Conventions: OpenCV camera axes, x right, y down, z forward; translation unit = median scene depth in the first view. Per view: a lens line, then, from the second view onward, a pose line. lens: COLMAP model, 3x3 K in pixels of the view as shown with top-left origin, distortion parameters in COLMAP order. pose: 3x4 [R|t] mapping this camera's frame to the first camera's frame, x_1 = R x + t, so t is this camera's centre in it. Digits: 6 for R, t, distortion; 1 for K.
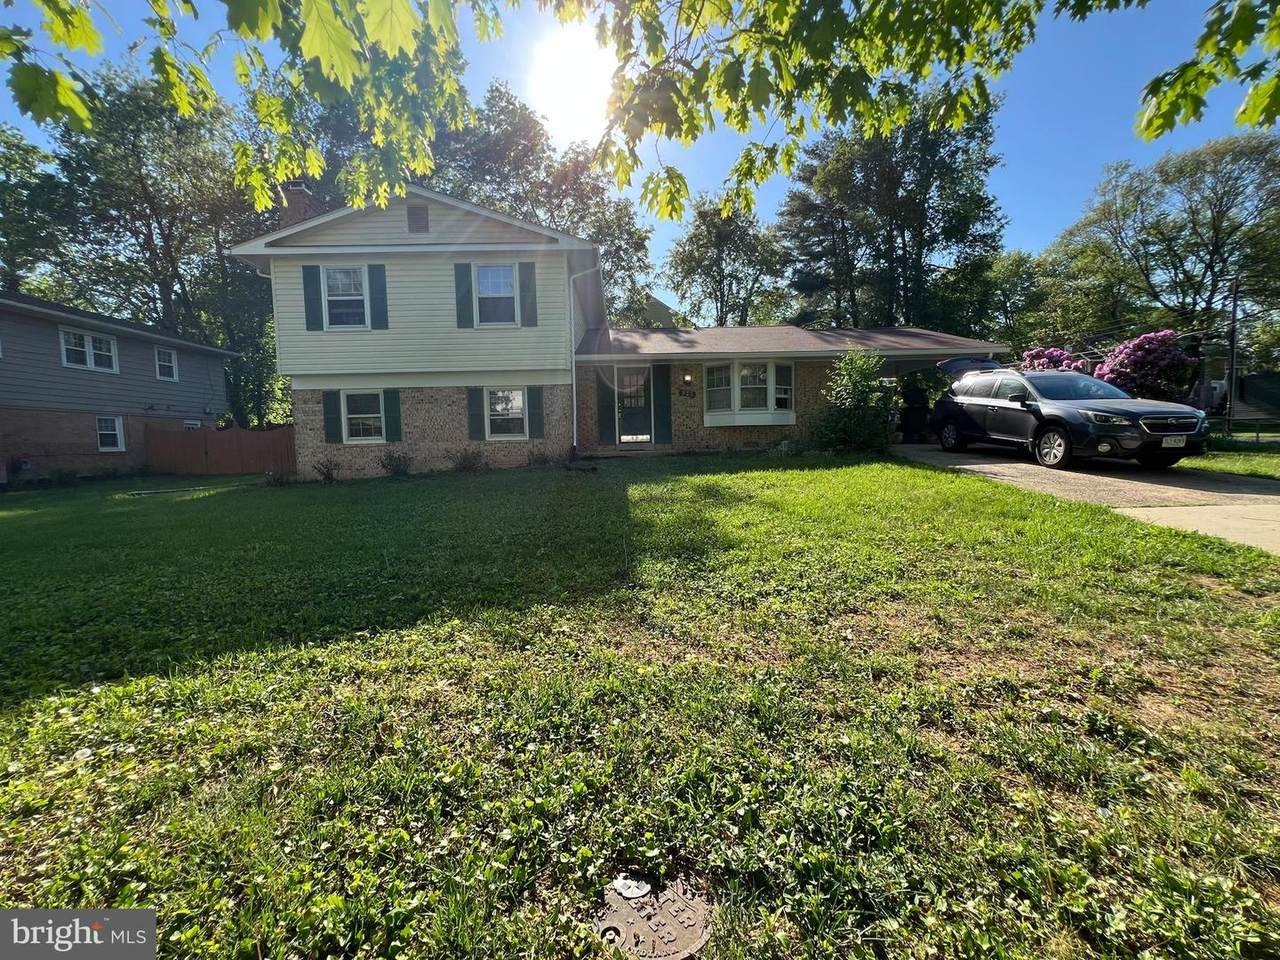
lens RADIAL K [[511.1, 0, 639.6], [0, 511.1, 475.5], [0, 0, 1]] dist [0.001126, 0.000242]
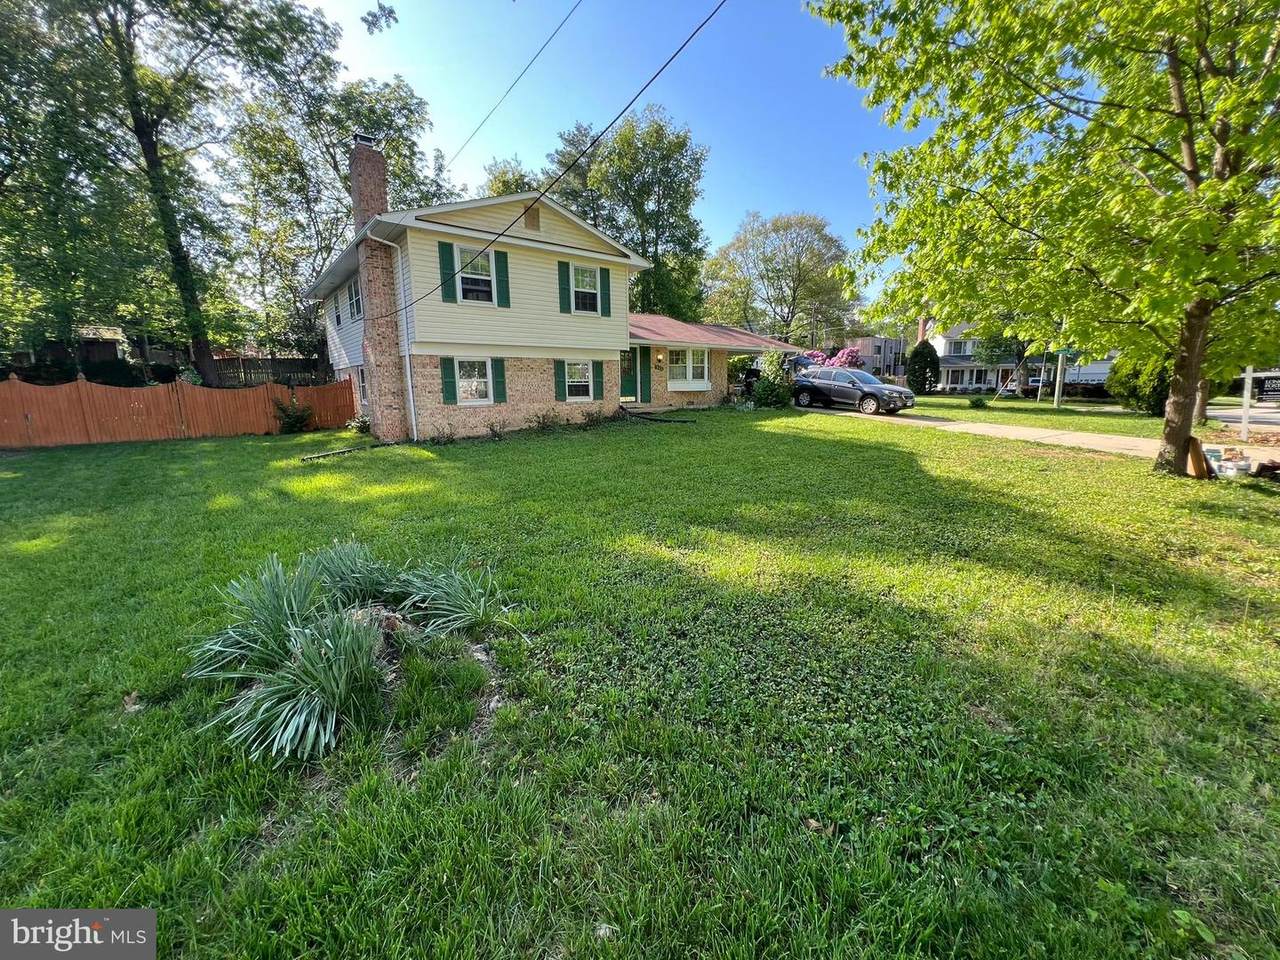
lens RADIAL K [[511.1, 0, 642.2], [0, 511.1, 477.7], [0, 0, 1]] dist [0.001126, 0.000242]
pose [[0.795759, -0.091538, 0.598656, -0.944667], [0.035766, 0.993889, 0.104429, -0.006405], [-0.604557, -0.061689, 0.794170, -0.145301]]
